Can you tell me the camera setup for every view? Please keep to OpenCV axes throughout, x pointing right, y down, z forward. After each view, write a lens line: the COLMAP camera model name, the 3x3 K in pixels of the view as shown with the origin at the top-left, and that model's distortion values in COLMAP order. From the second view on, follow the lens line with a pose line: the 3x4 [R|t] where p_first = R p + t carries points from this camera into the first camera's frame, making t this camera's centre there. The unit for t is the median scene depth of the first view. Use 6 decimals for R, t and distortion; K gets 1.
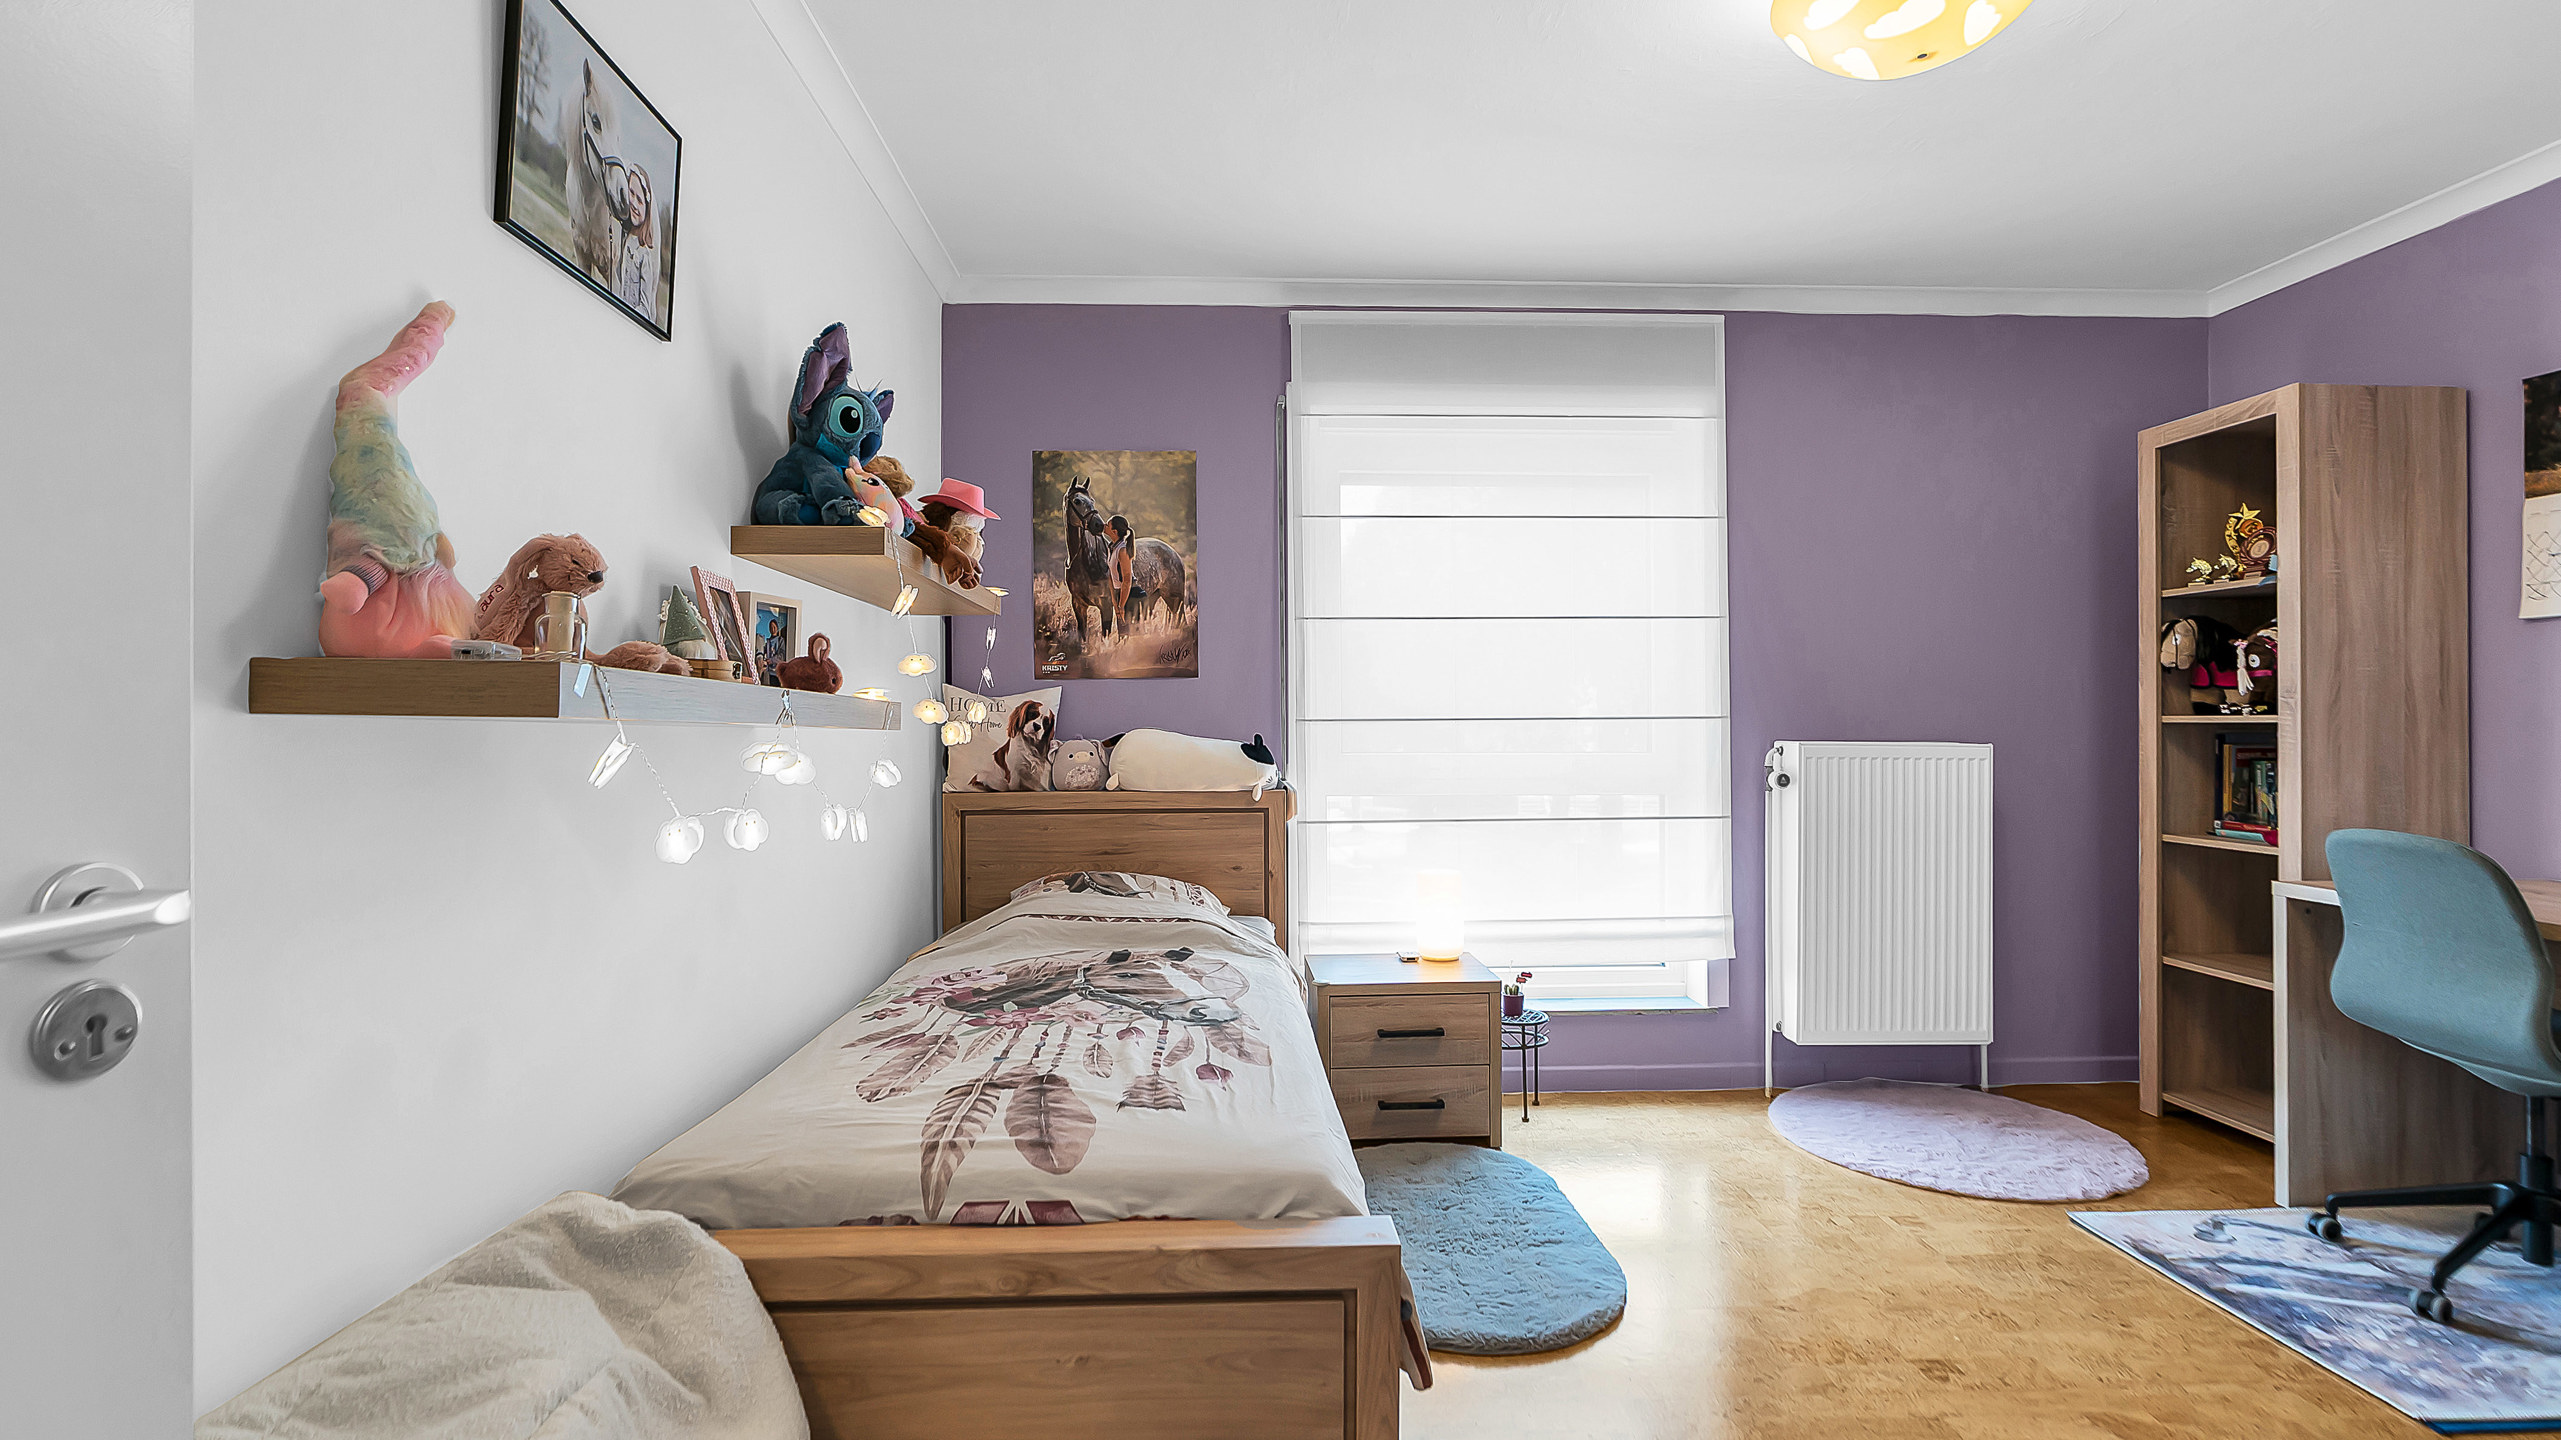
lens RADIAL K [[1169.9, 0, 1275.0], [0, 1169.9, 721.1], [0, 0, 1]] dist [-0.009700, 0.002447]
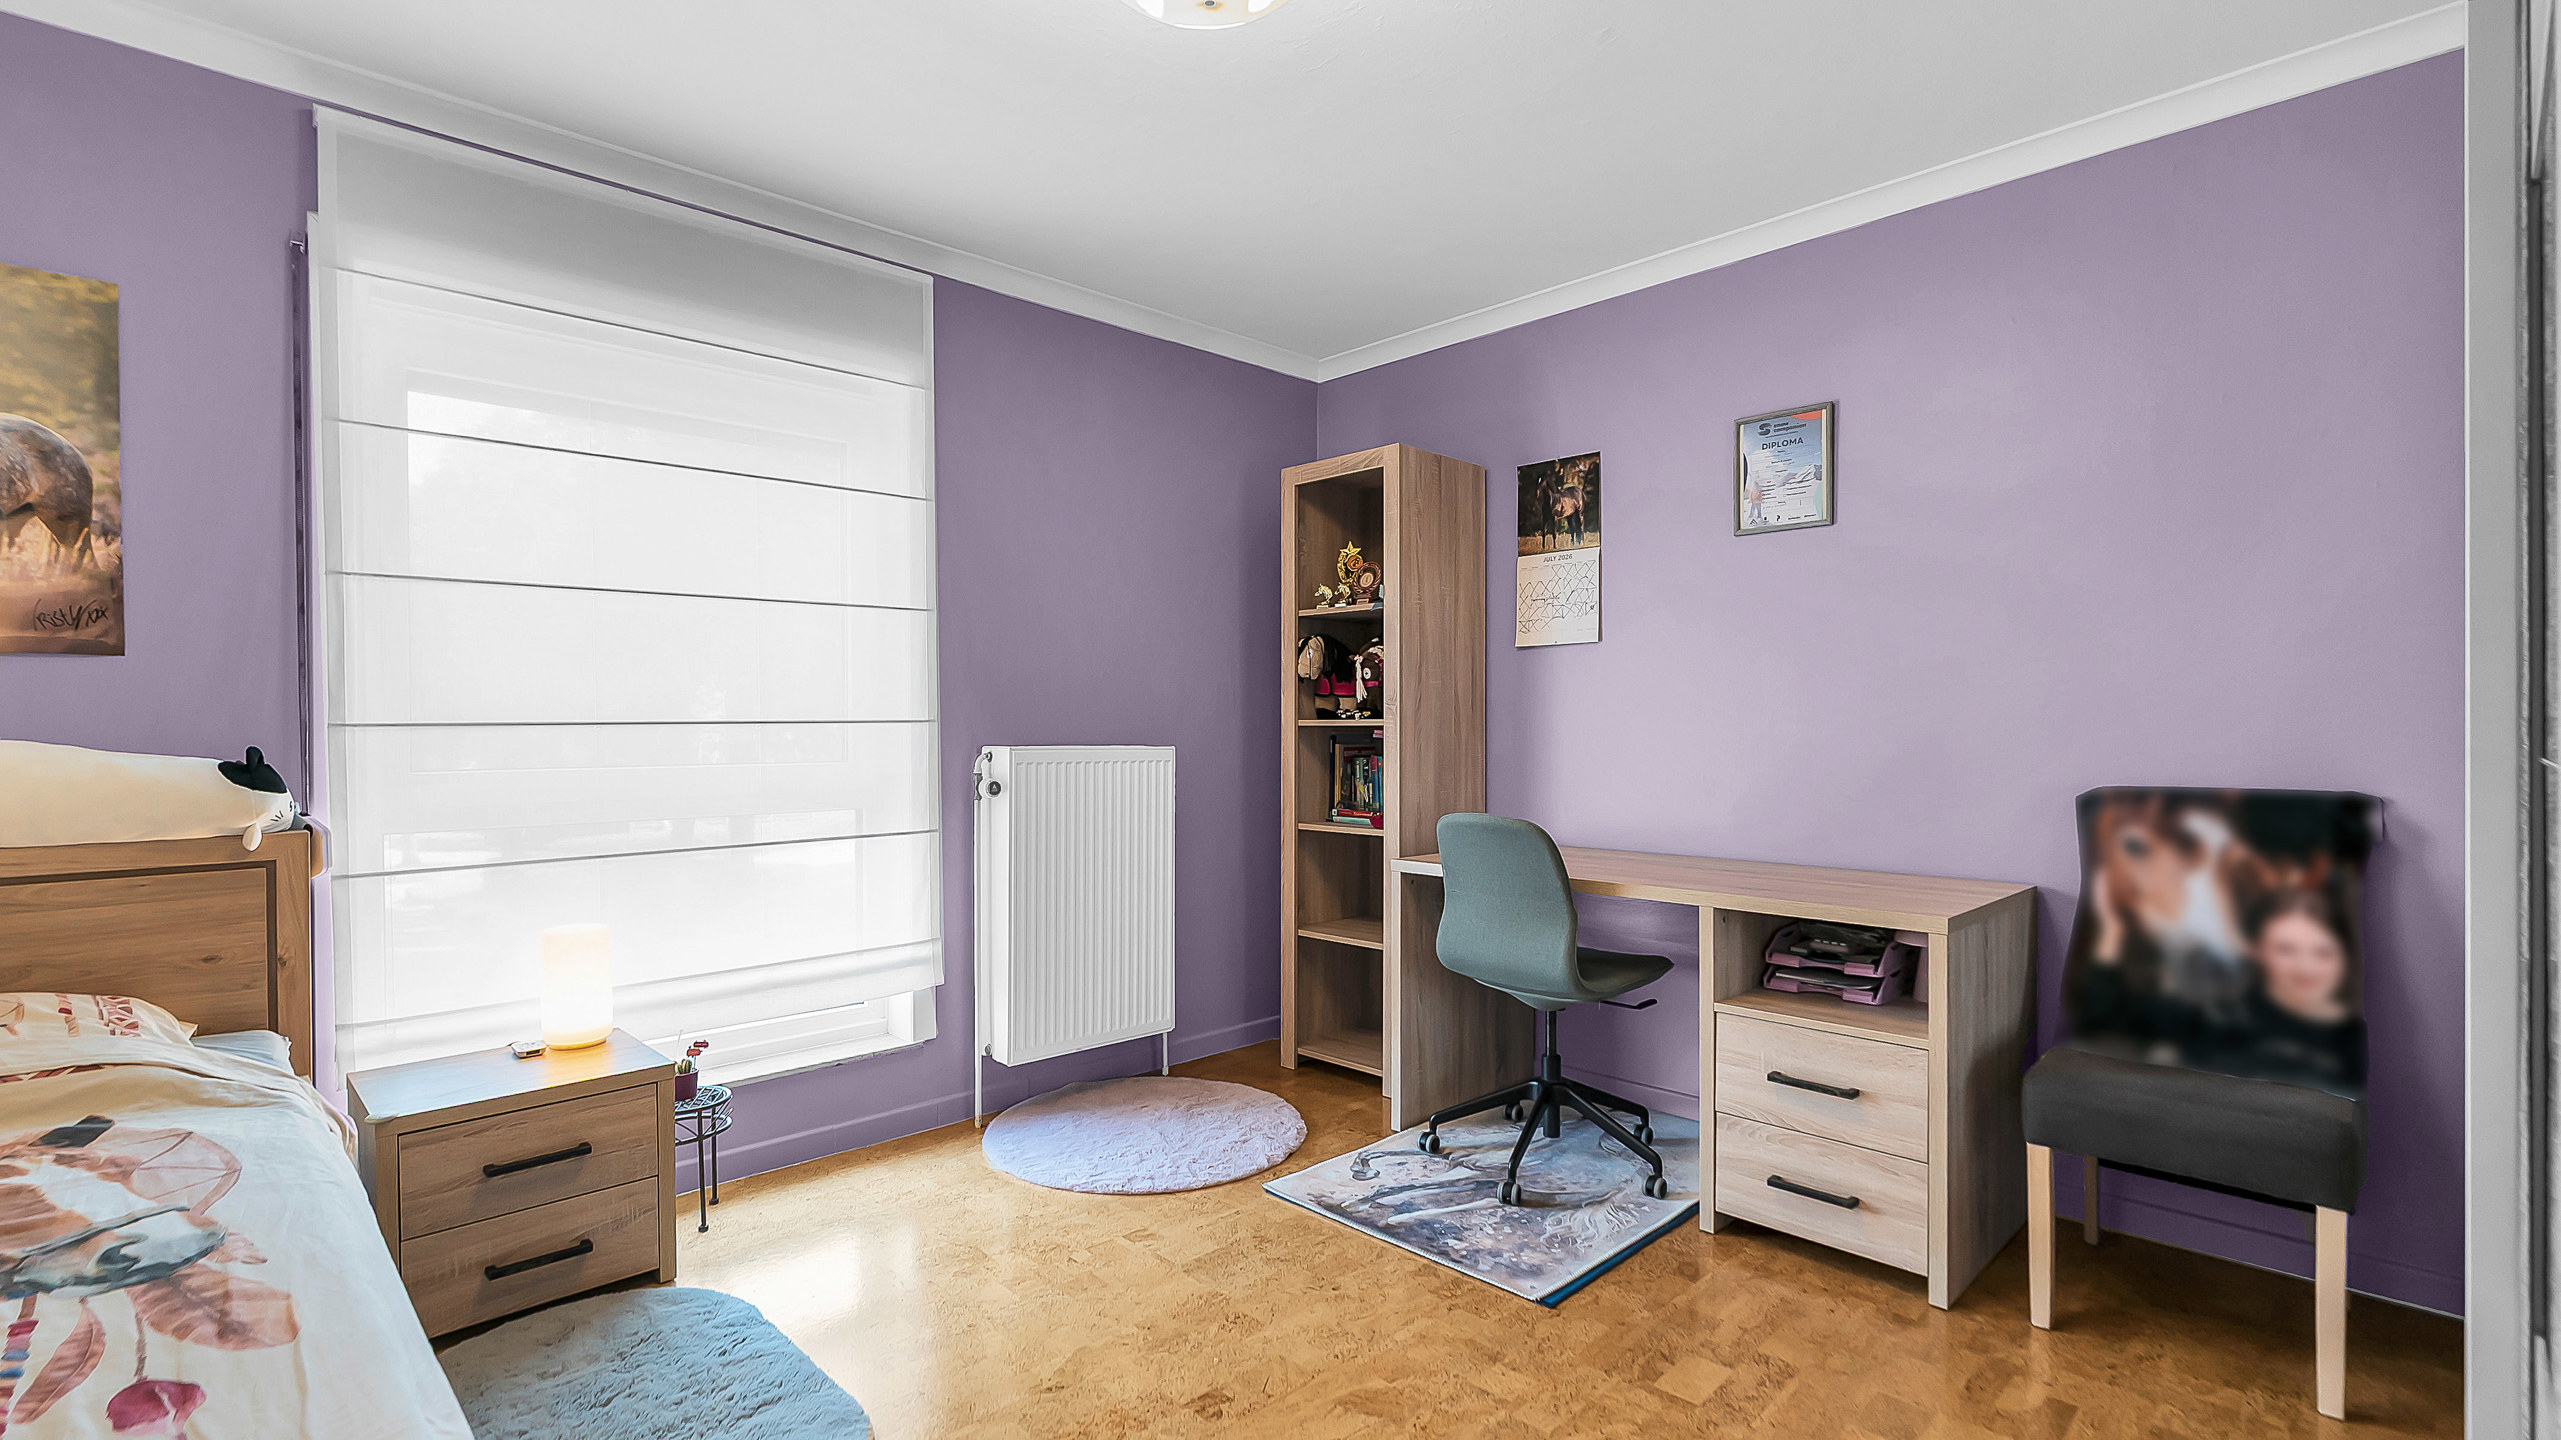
lens RADIAL K [[1169.9, 0, 1278.9], [0, 1169.9, 728.3], [0, 0, 1]] dist [-0.009700, 0.002447]
pose [[0.757383, -0.003386, 0.652963, -0.005192], [0.002934, 0.999994, 0.001783, 0.001651], [-0.652965, 0.000565, 0.757388, 0.150975]]
